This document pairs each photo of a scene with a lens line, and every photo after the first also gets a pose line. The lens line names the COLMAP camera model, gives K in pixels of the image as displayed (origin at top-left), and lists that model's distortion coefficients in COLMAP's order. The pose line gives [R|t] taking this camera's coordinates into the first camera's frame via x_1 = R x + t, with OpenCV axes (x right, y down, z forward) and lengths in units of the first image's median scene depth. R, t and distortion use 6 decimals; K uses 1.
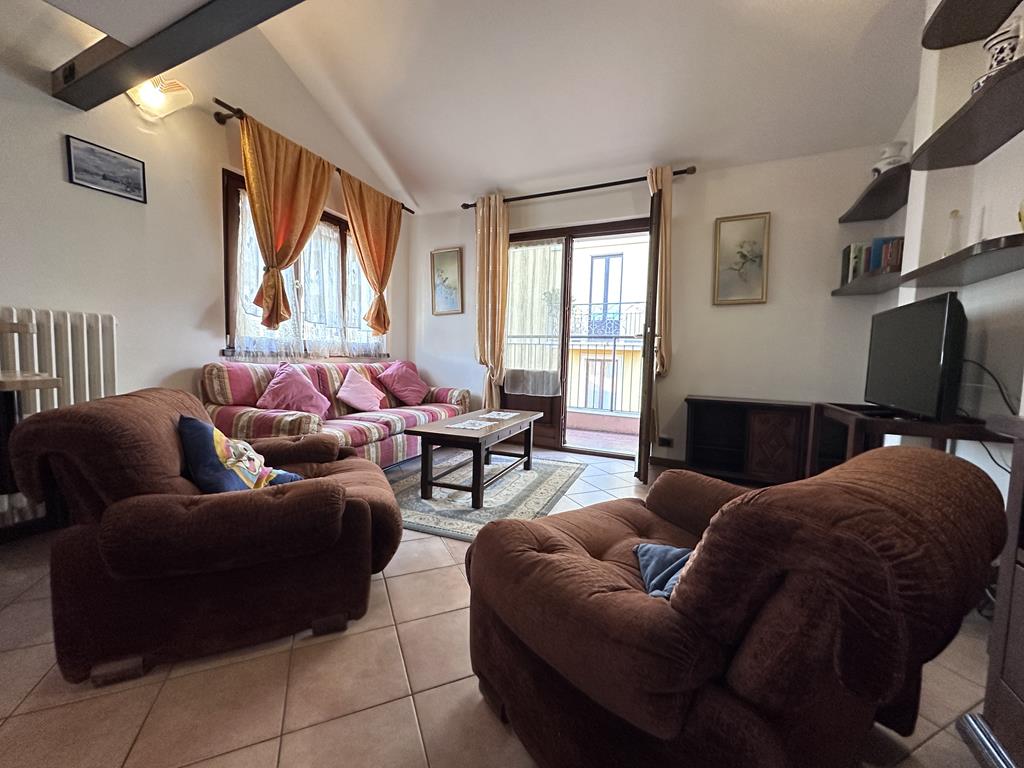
lens RADIAL K [[408.2, 0, 516.7], [0, 408.2, 382.8], [0, 0, 1]] dist [-0.001256, 0.000297]
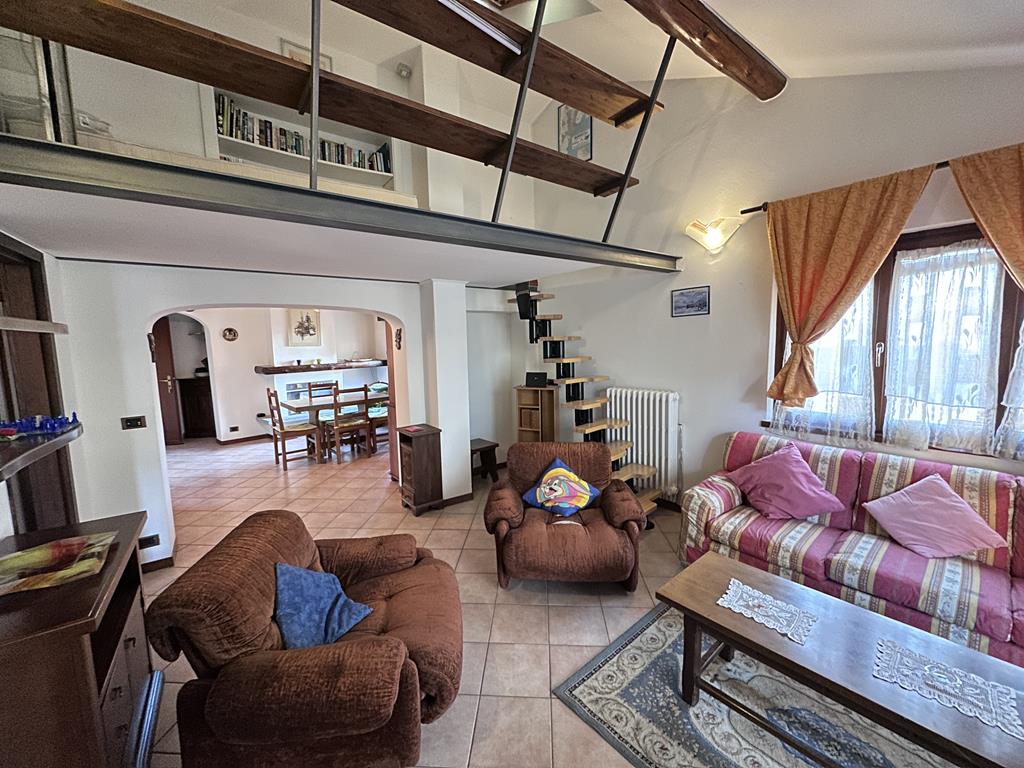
lens RADIAL K [[408.2, 0, 516.7], [0, 408.2, 382.8], [0, 0, 1]] dist [-0.001256, 0.000297]
pose [[-0.473195, 0.072404, -0.877977, 0.468800], [-0.052451, 0.992533, 0.110121, -0.224320], [0.879395, 0.098160, -0.465865, 0.761077]]
